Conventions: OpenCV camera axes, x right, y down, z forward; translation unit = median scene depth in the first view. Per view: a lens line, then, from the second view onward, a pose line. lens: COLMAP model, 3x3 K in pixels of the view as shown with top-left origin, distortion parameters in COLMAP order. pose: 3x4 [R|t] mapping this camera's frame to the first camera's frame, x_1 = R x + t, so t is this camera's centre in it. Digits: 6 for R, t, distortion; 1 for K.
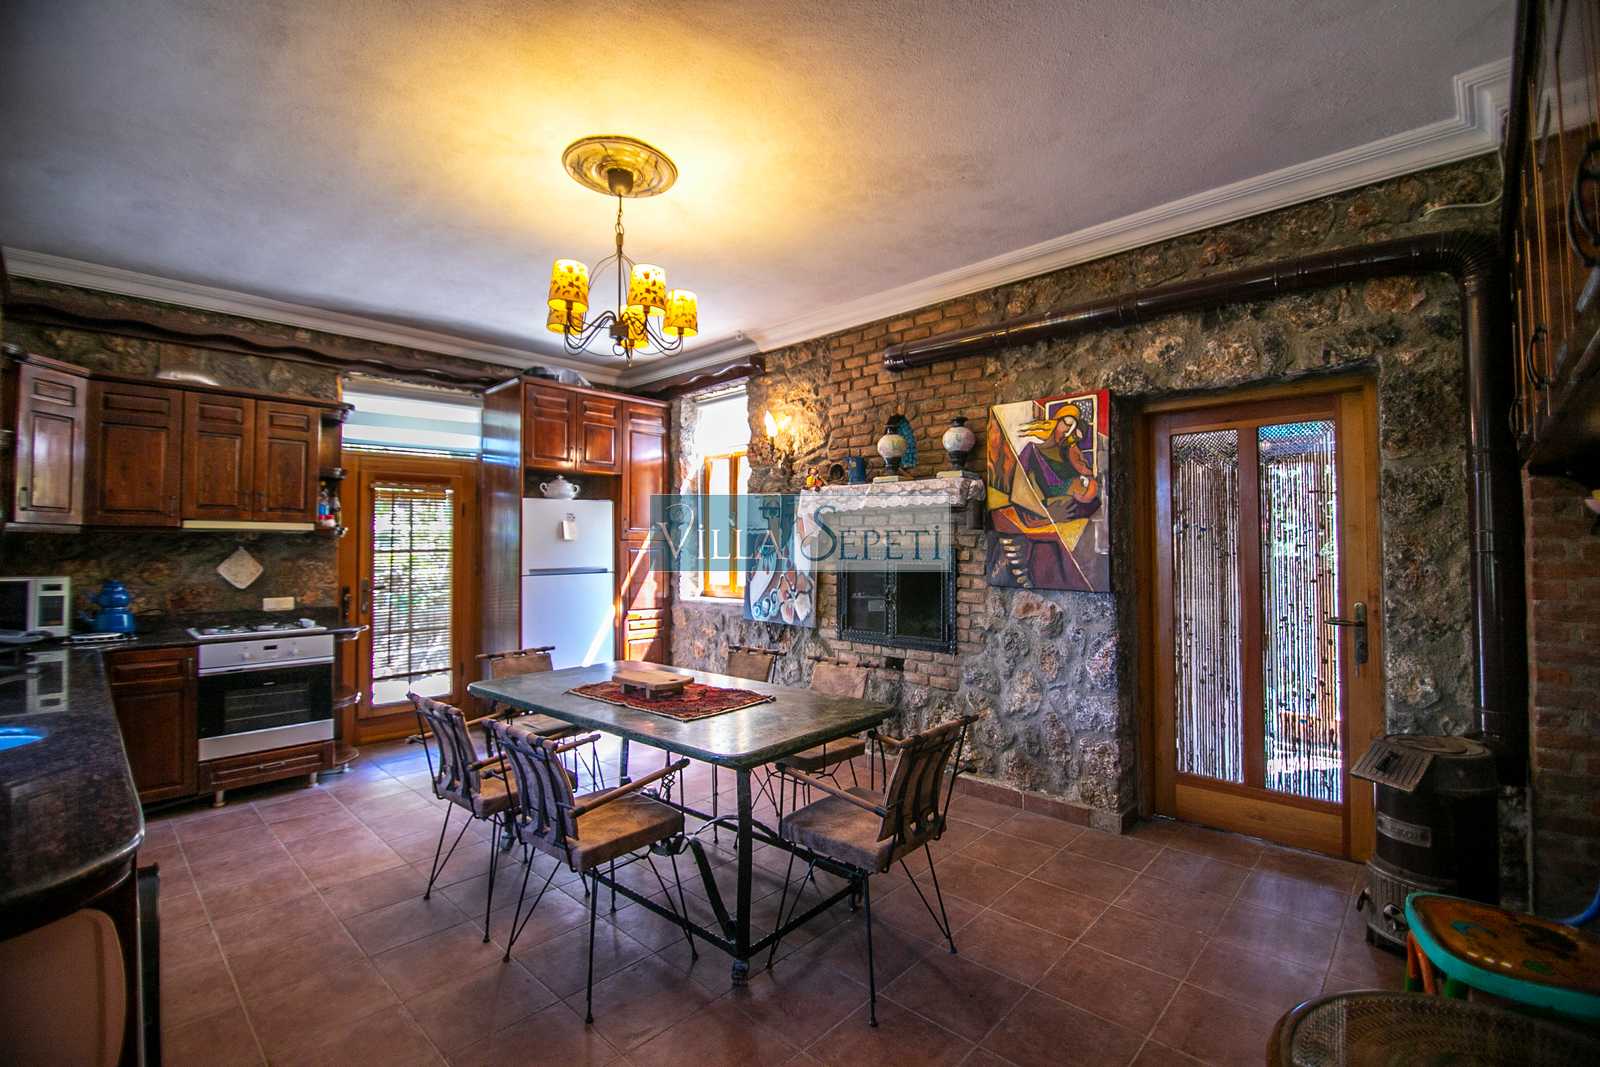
lens RADIAL K [[698.7, 0, 802.9], [0, 698.7, 530.7], [0, 0, 1]] dist [-0.003344, -0.009605]
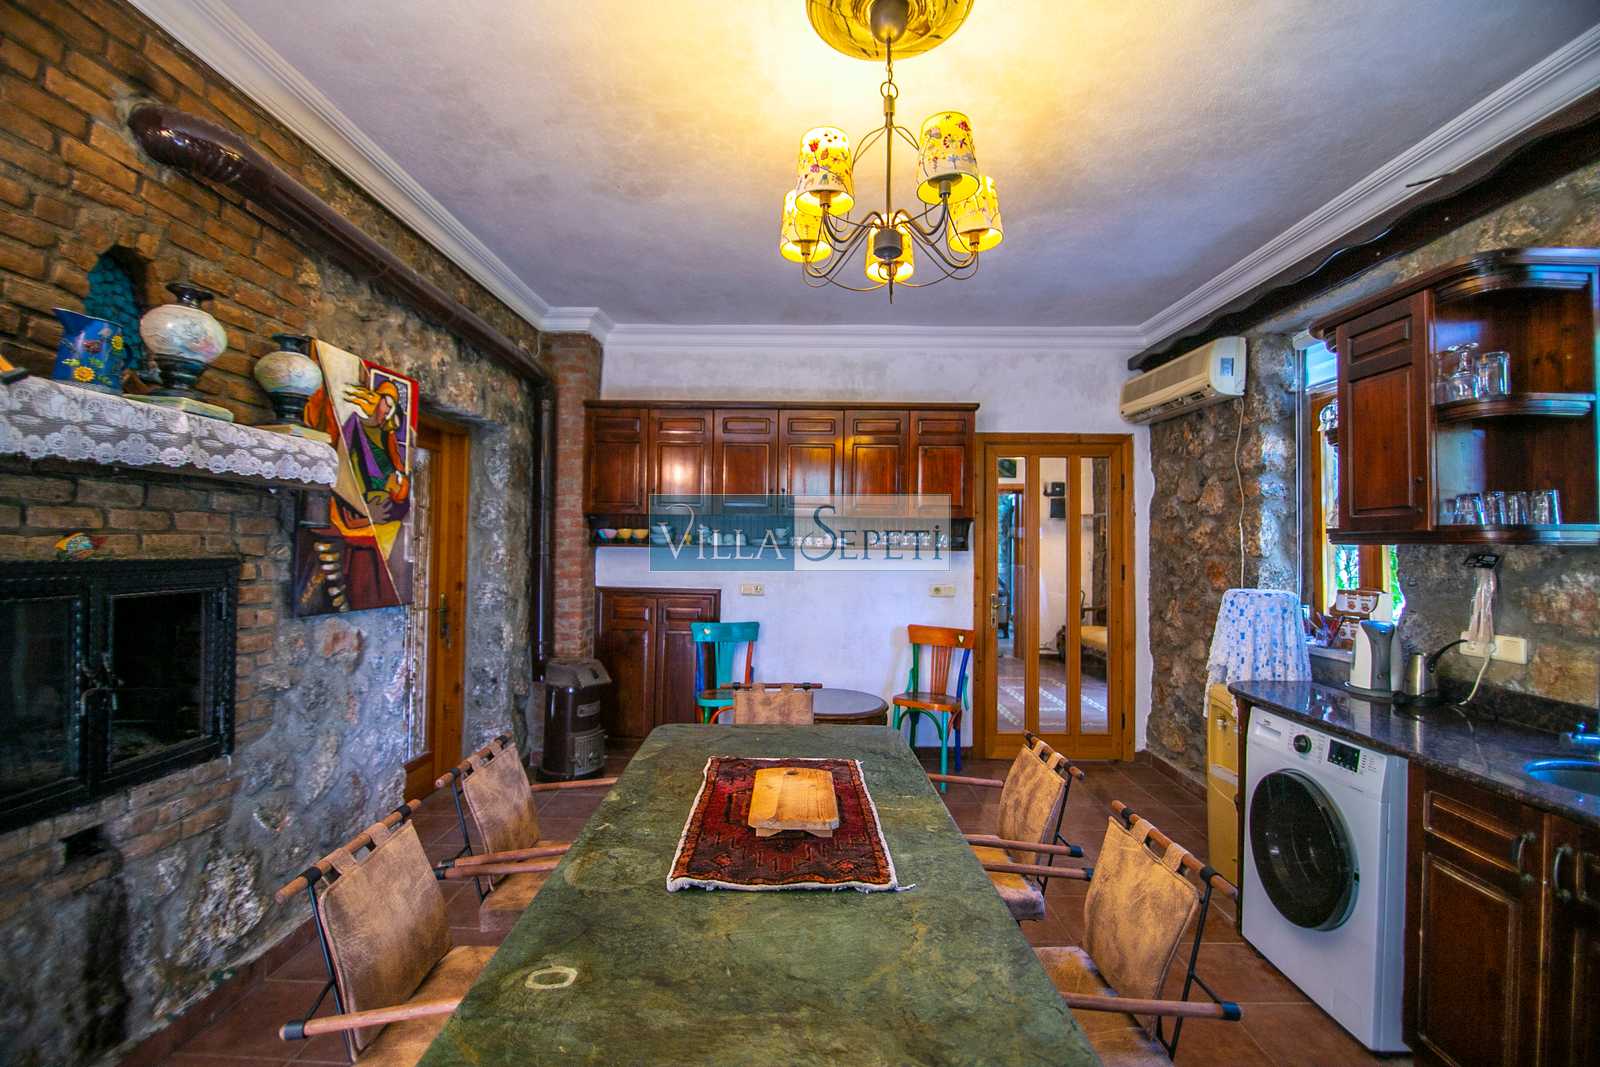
lens RADIAL K [[698.7, 0, 801.8], [0, 698.7, 531.8], [0, 0, 1]] dist [-0.003344, -0.009605]
pose [[-0.682390, 0.006711, 0.730957, -0.492574], [-0.029686, 0.998879, -0.036884, 0.010969], [-0.730385, -0.046868, -0.681426, 1.069555]]
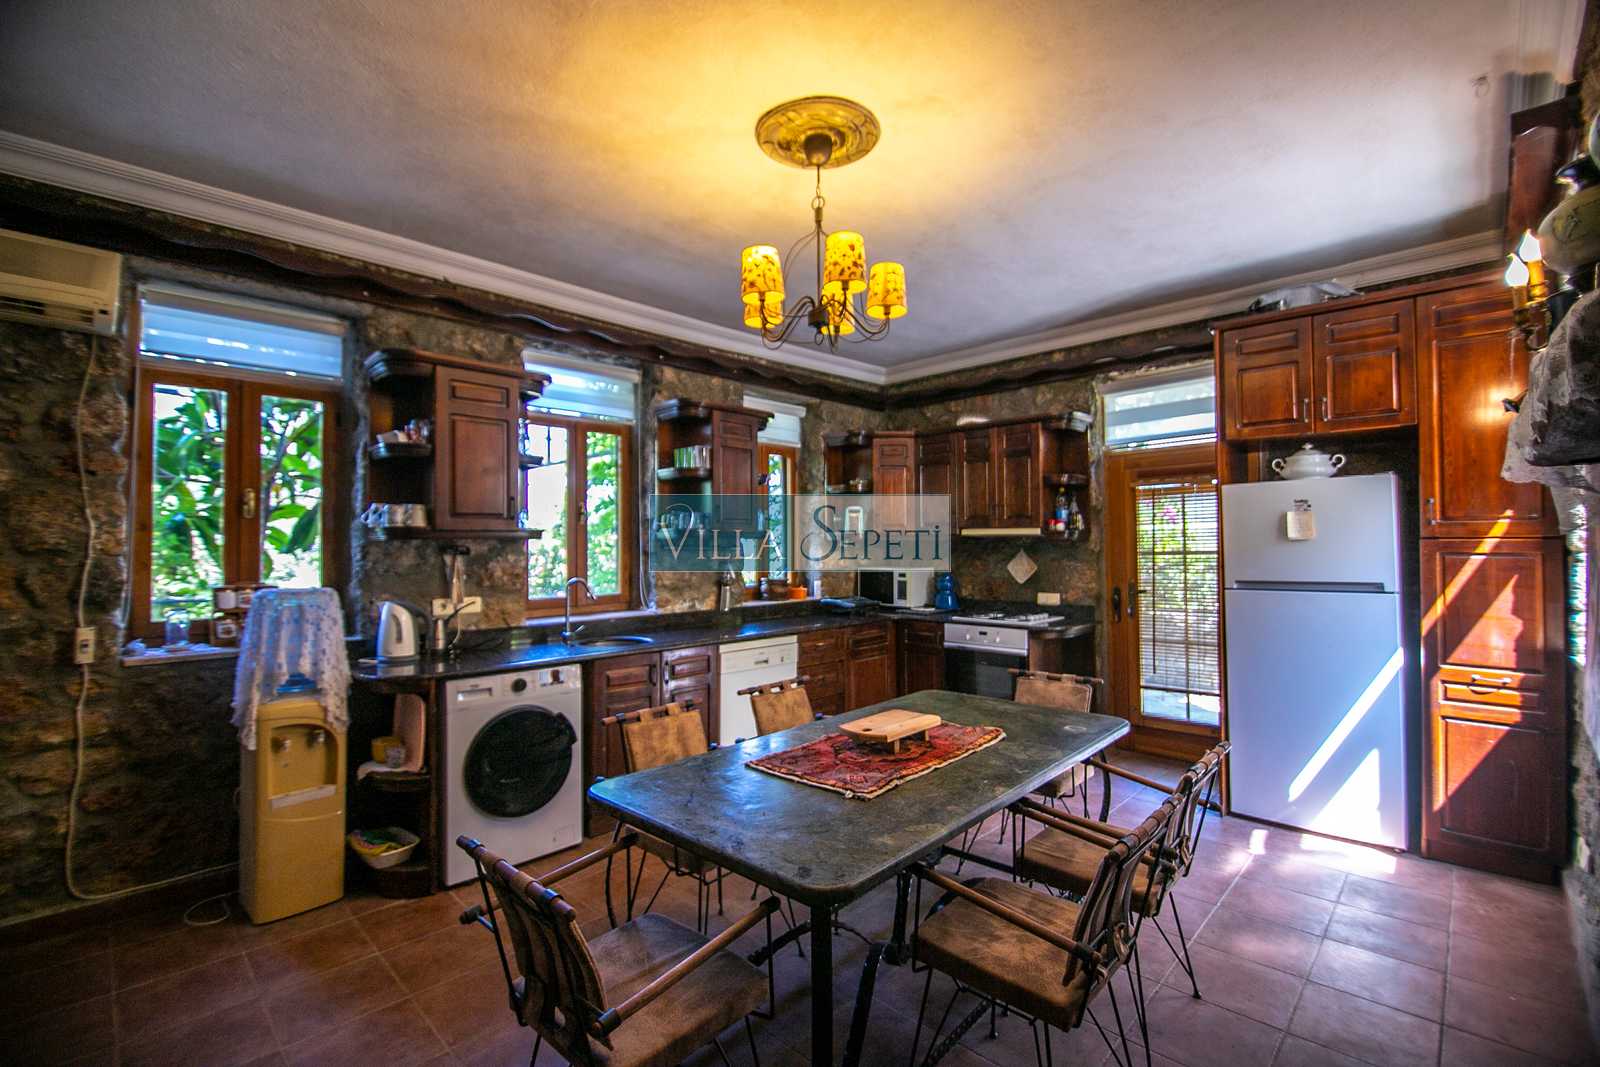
lens RADIAL K [[698.7, 0, 806.2], [0, 698.7, 539.1], [0, 0, 1]] dist [-0.003344, -0.009605]
pose [[0.003536, -0.007021, -0.999969, 0.445867], [0.032157, 0.999459, -0.006904, 0.003258], [0.999477, -0.032132, 0.003760, 0.691765]]
